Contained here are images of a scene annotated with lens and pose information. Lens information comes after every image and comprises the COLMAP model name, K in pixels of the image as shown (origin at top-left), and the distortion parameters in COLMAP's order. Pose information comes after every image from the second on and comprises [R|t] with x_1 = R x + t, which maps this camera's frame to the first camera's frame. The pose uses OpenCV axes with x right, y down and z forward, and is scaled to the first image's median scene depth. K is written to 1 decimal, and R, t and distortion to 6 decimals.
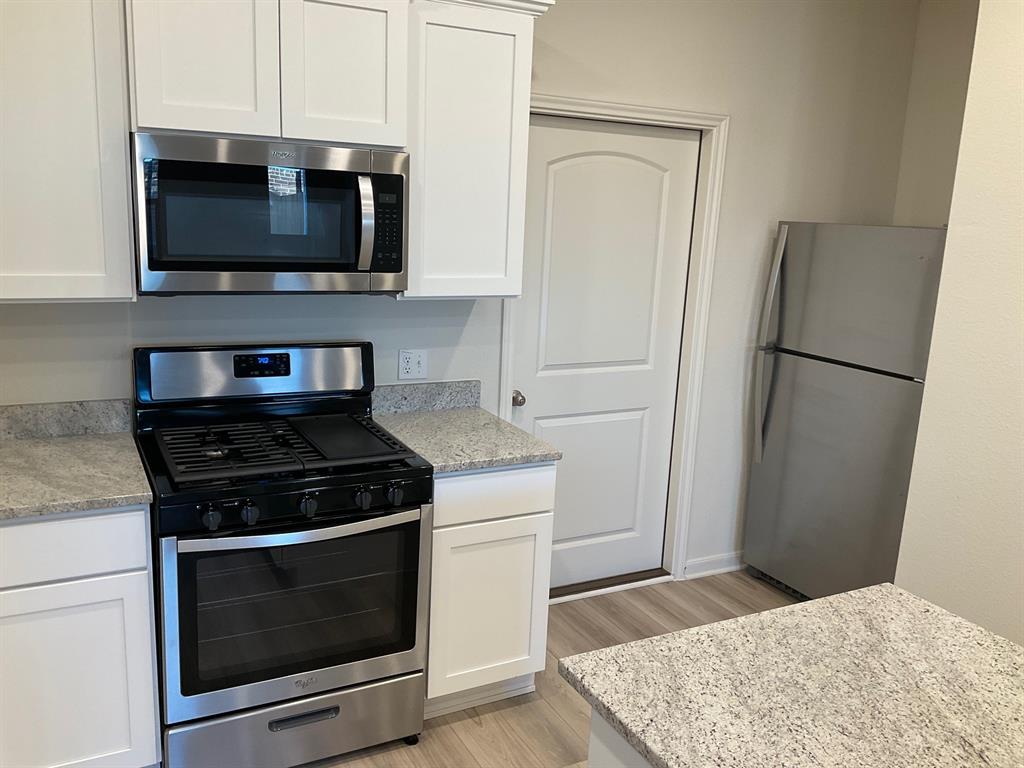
lens RADIAL K [[844.5, 0, 508.3], [0, 844.5, 381.6], [0, 0, 1]] dist [0.119682, -0.226116]
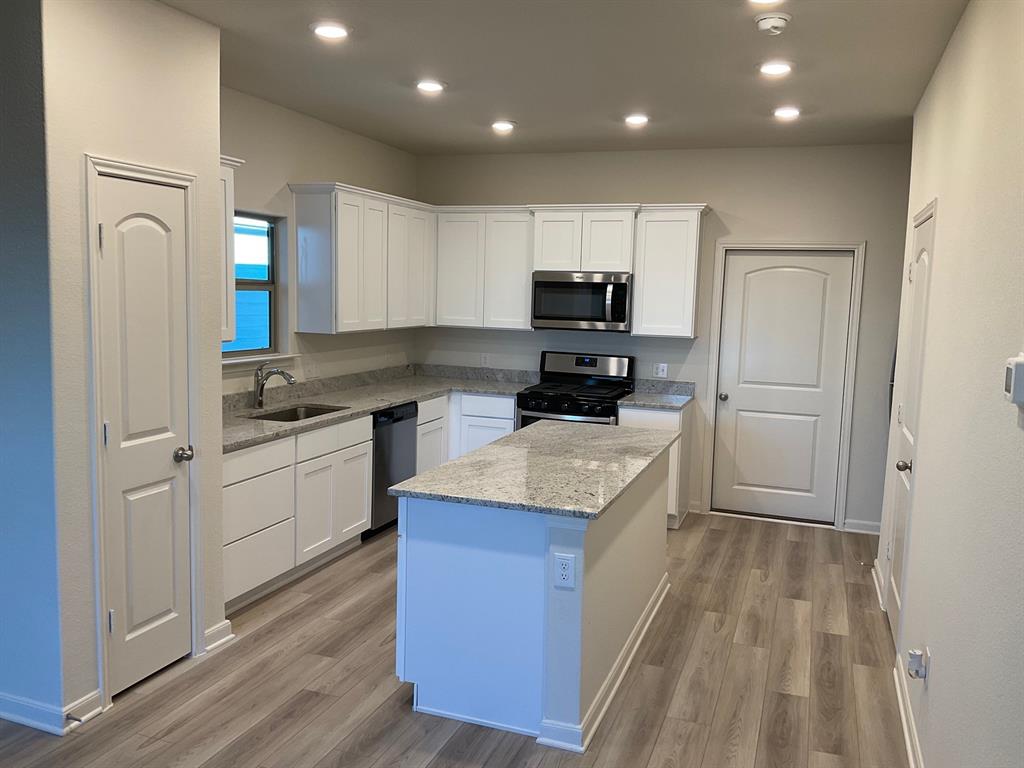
lens RADIAL K [[844.5, 0, 508.3], [0, 844.5, 381.6], [0, 0, 1]] dist [0.119682, -0.226116]
pose [[0.670410, 0.054941, -0.739954, 1.406587], [-0.149853, 0.986731, -0.062505, 0.229466], [0.726701, 0.152788, 0.669747, -0.796867]]
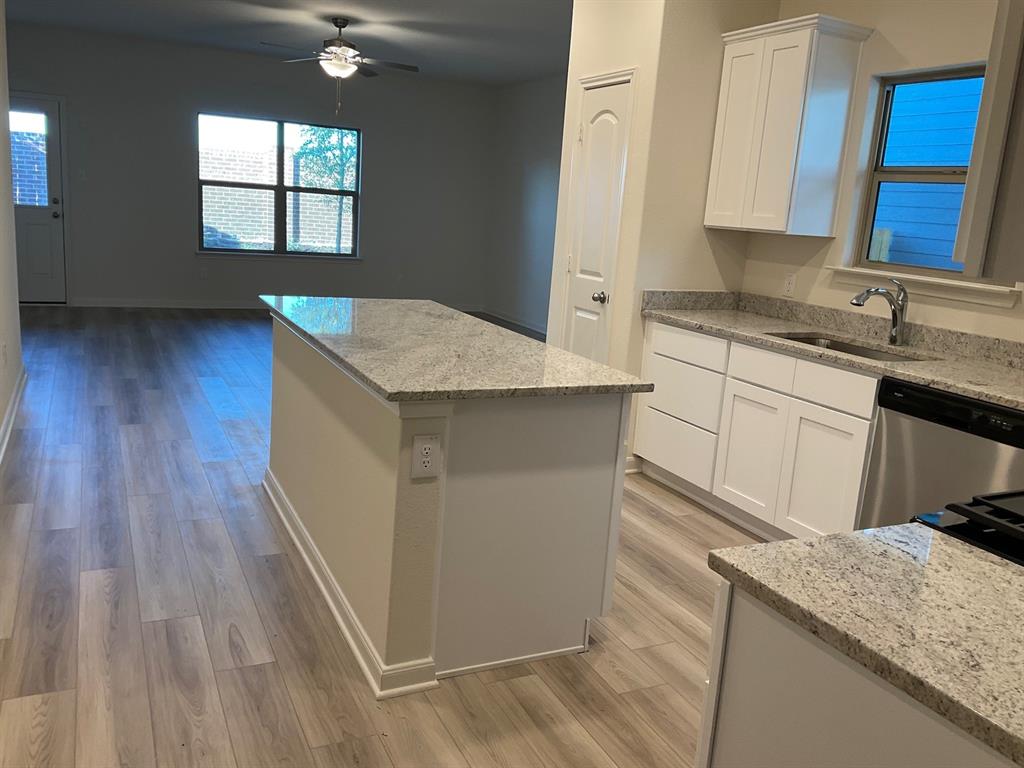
lens RADIAL K [[844.5, 0, 508.3], [0, 844.5, 381.6], [0, 0, 1]] dist [0.119682, -0.226116]
pose [[-0.992259, -0.123011, 0.017026, 0.183041], [-0.105874, 0.909626, 0.401711, -0.191877], [-0.064902, 0.396799, -0.915608, 1.463709]]
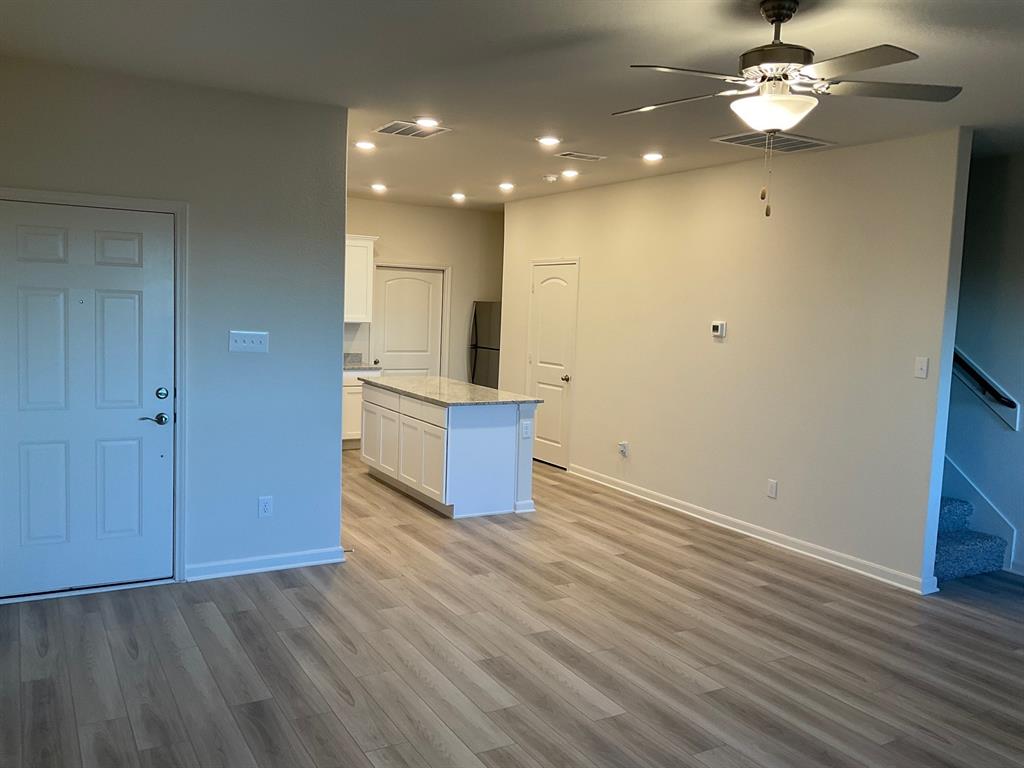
lens RADIAL K [[844.5, 0, 508.3], [0, 844.5, 381.6], [0, 0, 1]] dist [0.119682, -0.226116]
pose [[0.999316, -0.010891, 0.035338, 0.462783], [0.014686, 0.993936, -0.108979, 0.533078], [-0.033937, 0.109424, 0.993416, -2.434690]]
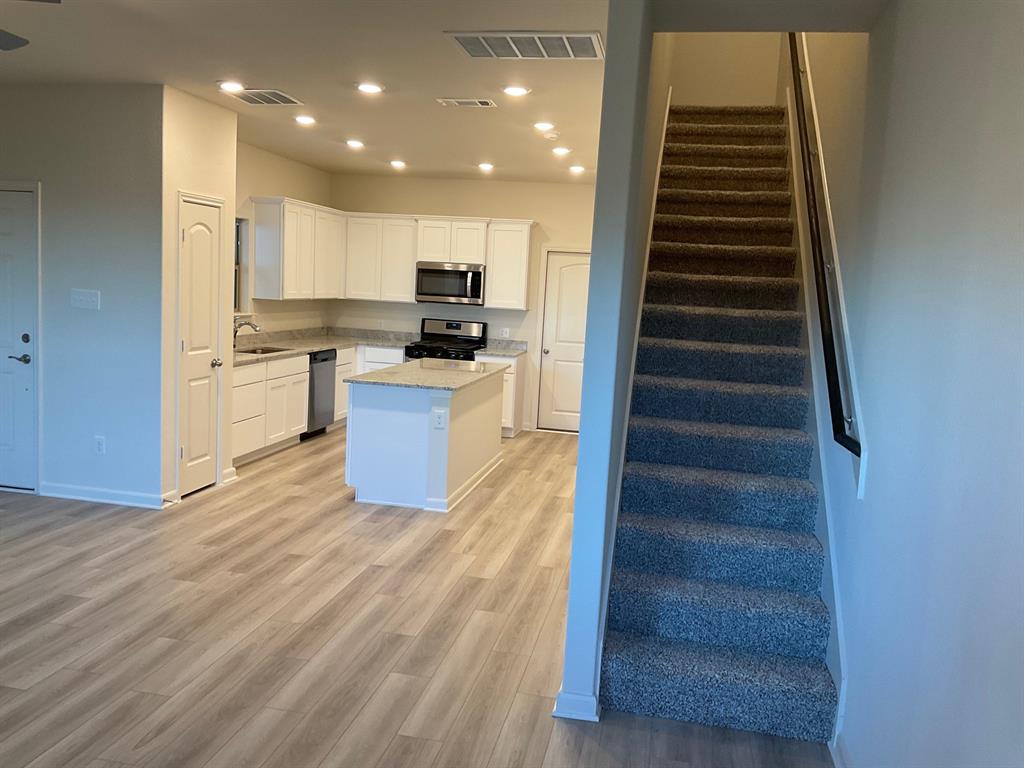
lens RADIAL K [[844.5, 0, 508.3], [0, 844.5, 381.6], [0, 0, 1]] dist [0.119682, -0.226116]
pose [[0.775062, 0.069747, -0.628024, 2.150736], [-0.148361, 0.986193, -0.073573, 0.441784], [0.614221, 0.150198, 0.774708, -1.558258]]
